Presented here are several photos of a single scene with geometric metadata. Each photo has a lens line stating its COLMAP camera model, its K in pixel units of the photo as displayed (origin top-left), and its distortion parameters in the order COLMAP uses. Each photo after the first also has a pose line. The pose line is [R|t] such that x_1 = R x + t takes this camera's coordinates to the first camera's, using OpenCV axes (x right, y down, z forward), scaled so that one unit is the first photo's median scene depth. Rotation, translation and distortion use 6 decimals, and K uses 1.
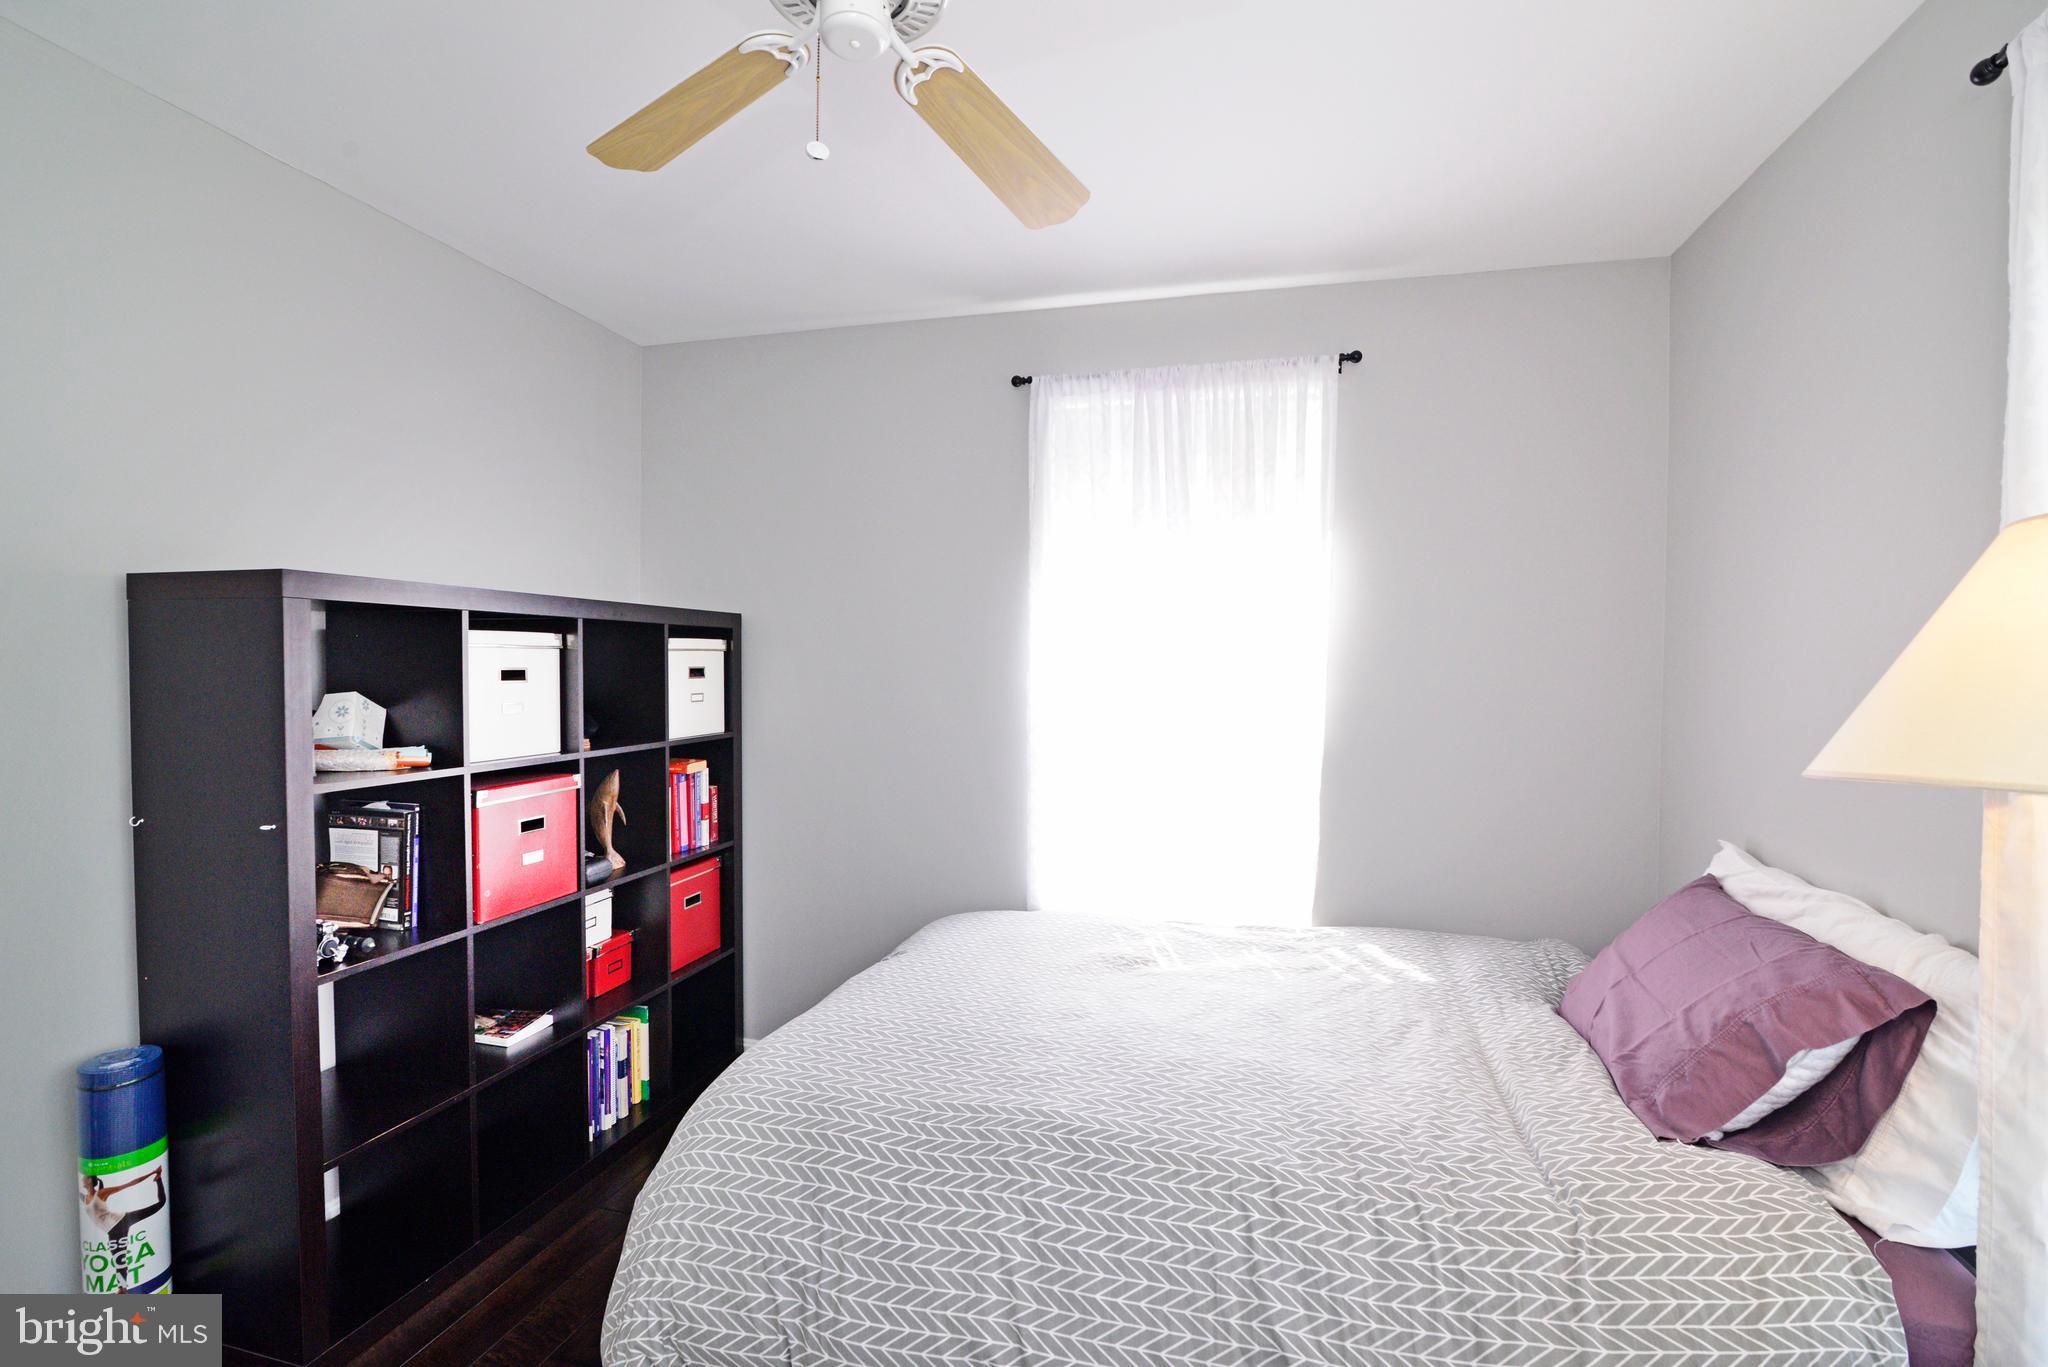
lens RADIAL K [[930.0, 0, 1008.2], [0, 930.0, 688.3], [0, 0, 1]] dist [-0.017622, 0.001109]
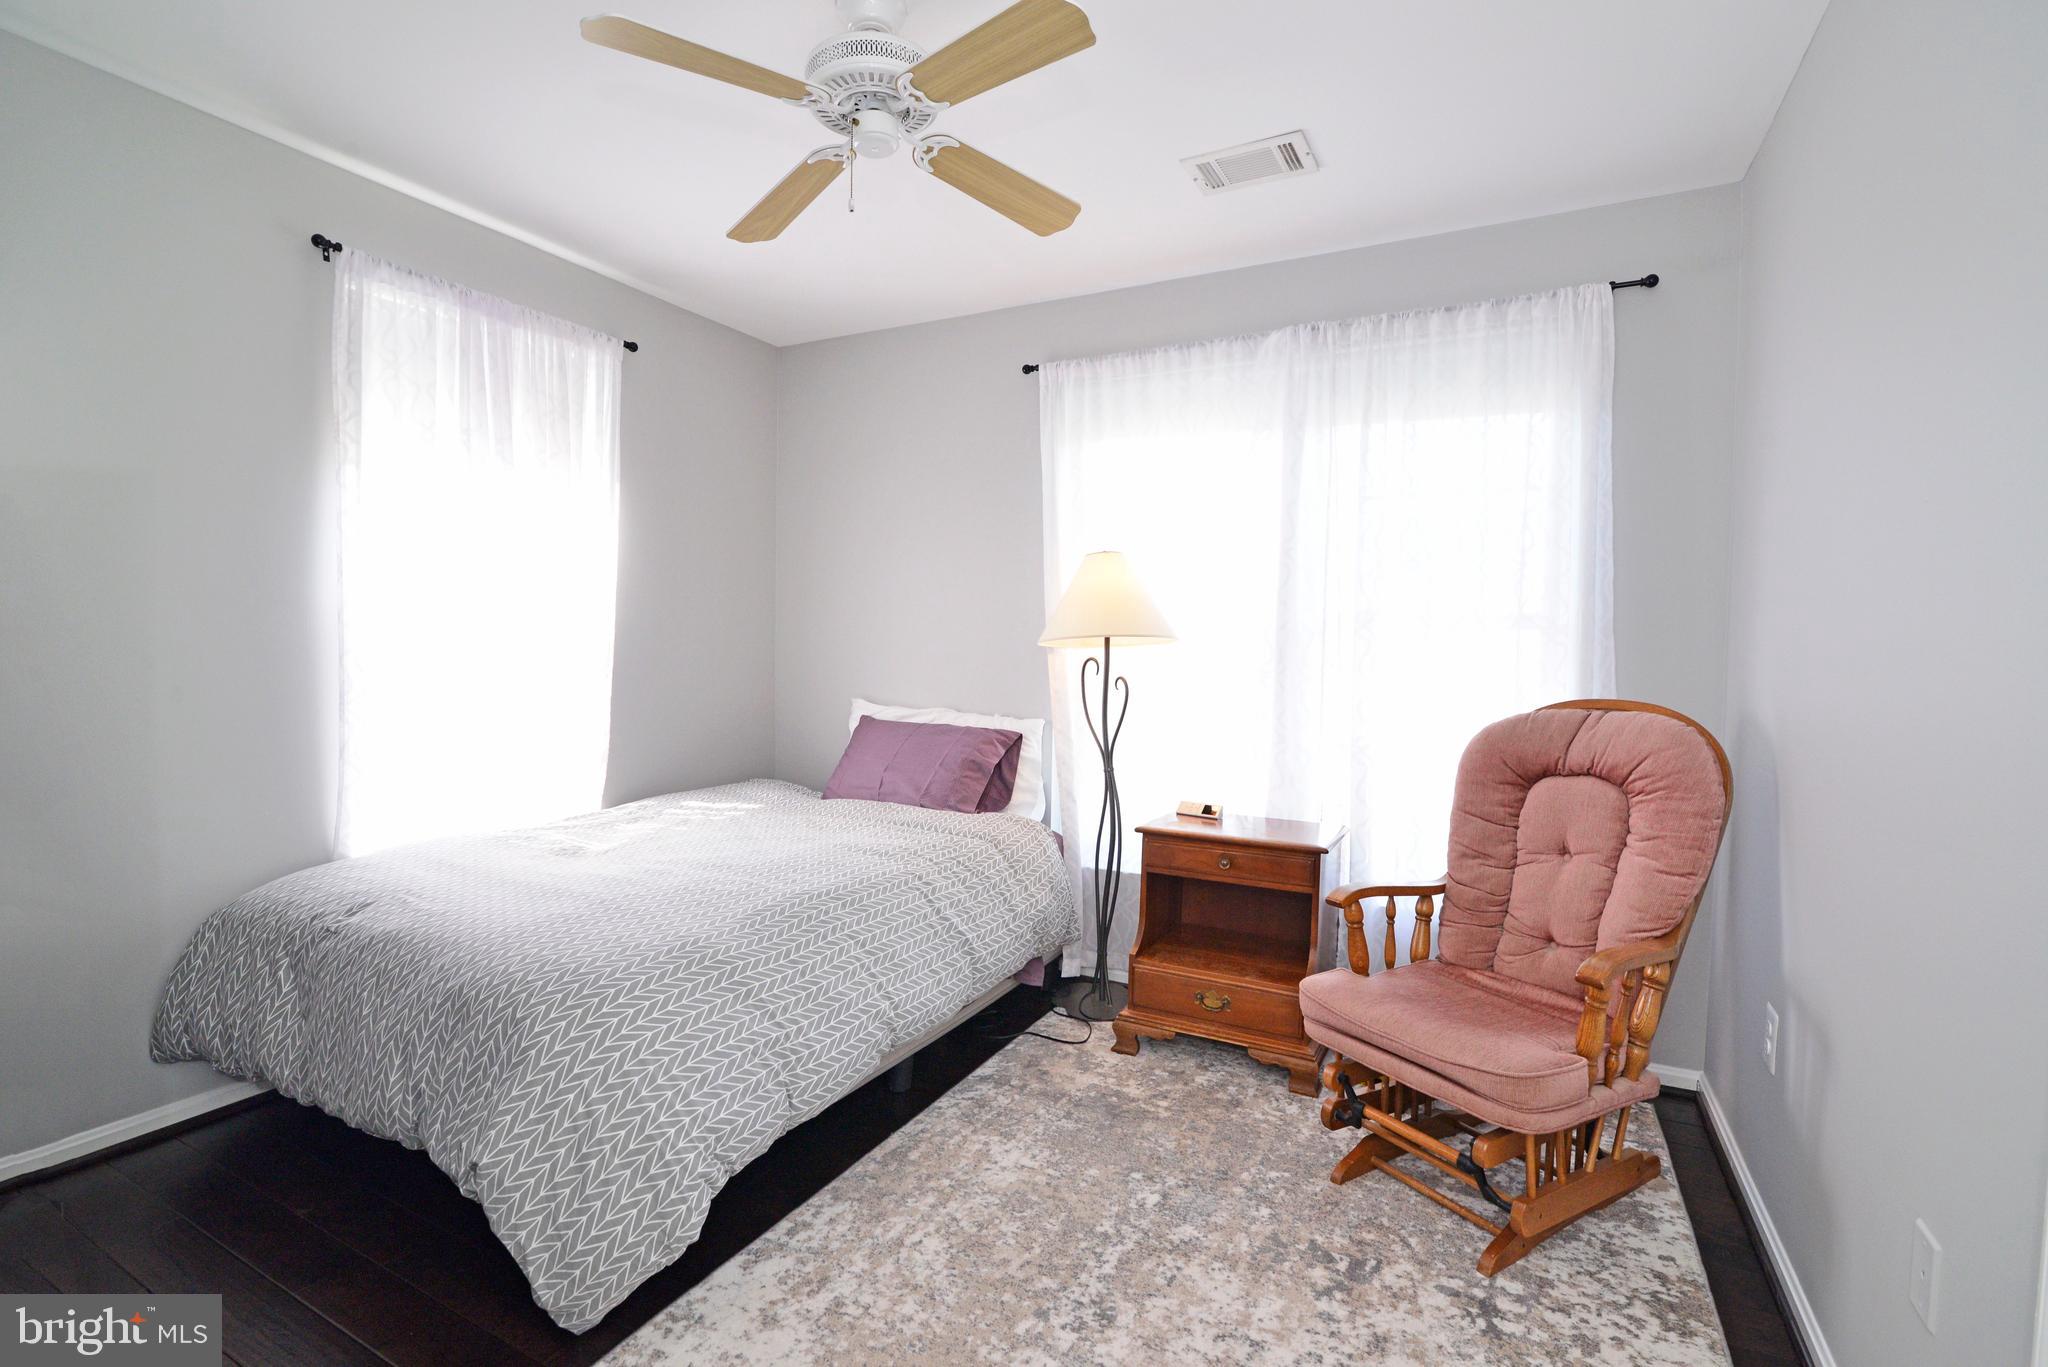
lens RADIAL K [[930.0, 0, 1008.2], [0, 930.0, 688.3], [0, 0, 1]] dist [-0.017622, 0.001109]
pose [[0.239596, -0.049642, 0.969603, -0.980845], [0.004951, 0.998741, 0.049911, 0.056350], [-0.970860, -0.007158, 0.239540, 0.273056]]
